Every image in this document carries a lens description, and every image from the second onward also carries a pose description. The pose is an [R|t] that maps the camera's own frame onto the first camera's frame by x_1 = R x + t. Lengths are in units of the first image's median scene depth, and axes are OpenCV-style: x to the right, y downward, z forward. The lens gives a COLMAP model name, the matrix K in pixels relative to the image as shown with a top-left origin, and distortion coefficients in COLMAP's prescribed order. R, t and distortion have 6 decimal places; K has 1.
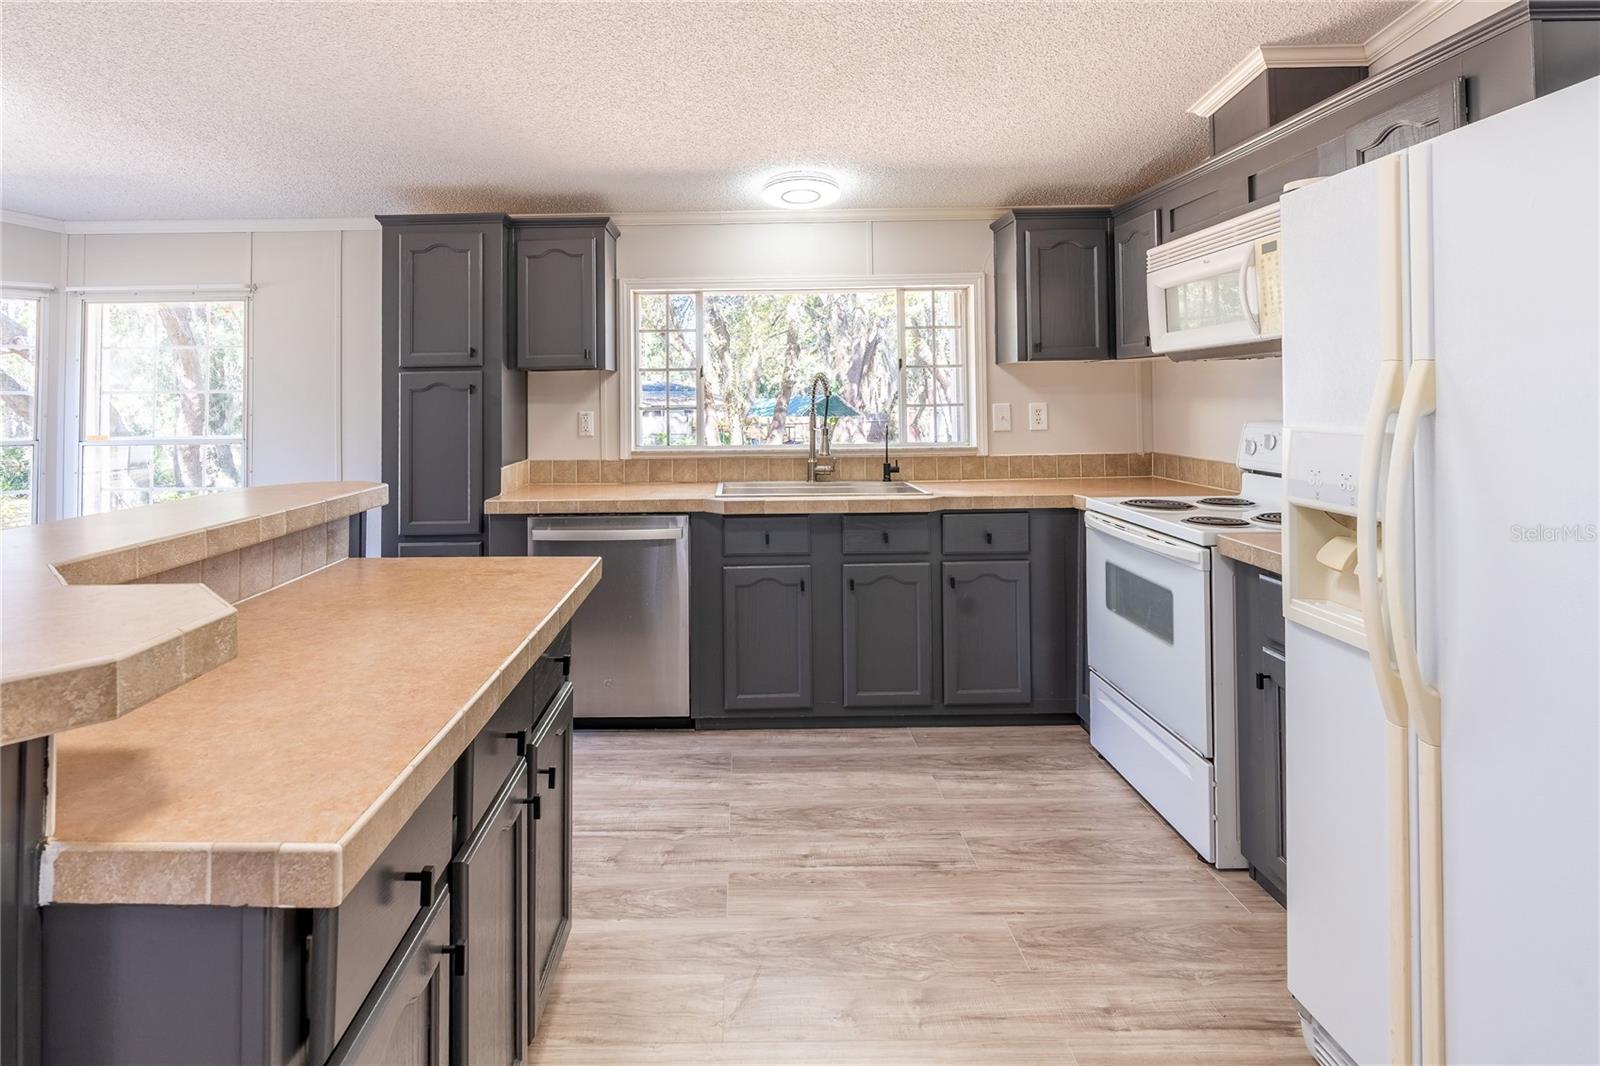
lens RADIAL K [[801.4, 0, 733.6], [0, 801.4, 377.9], [0, 0, 1]] dist [-0.012060, 0.001433]
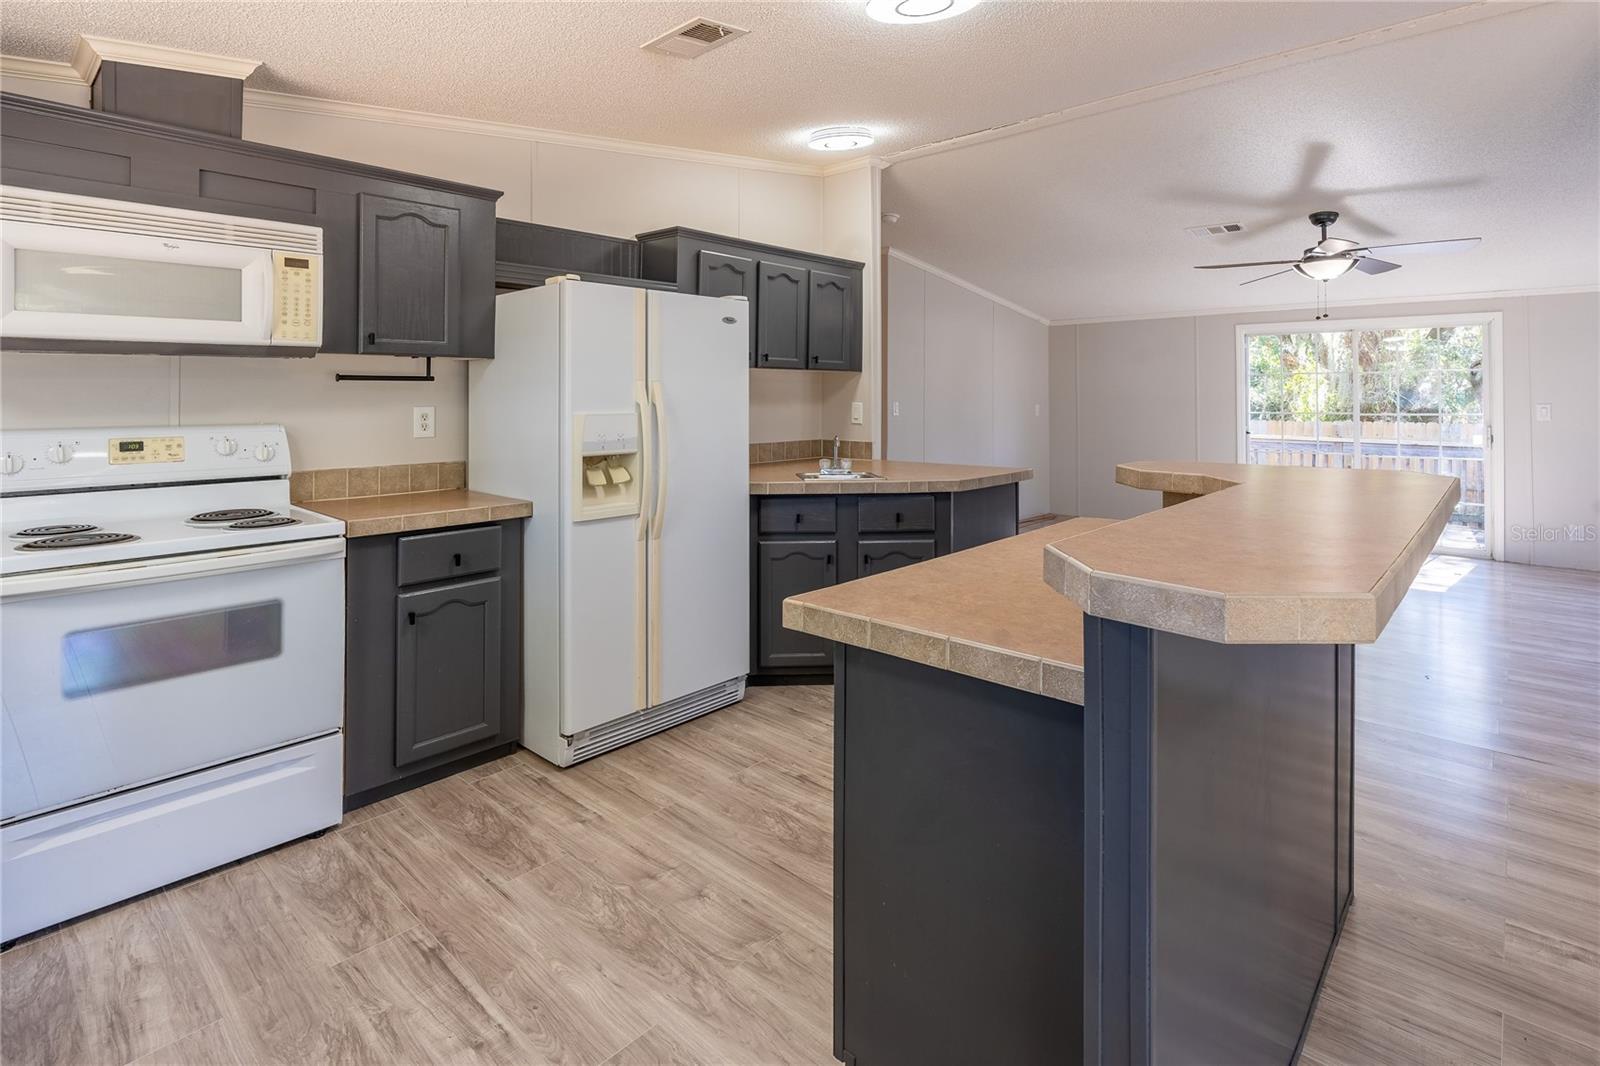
lens RADIAL K [[801.4, 0, 820.4], [0, 801.4, 403.4], [0, 0, 1]] dist [-0.012060, 0.001433]
pose [[-0.747761, -0.000103, 0.663968, -0.429940], [-0.011204, 0.999860, -0.012463, 0.025401], [-0.663874, -0.016759, -0.747657, 0.952202]]
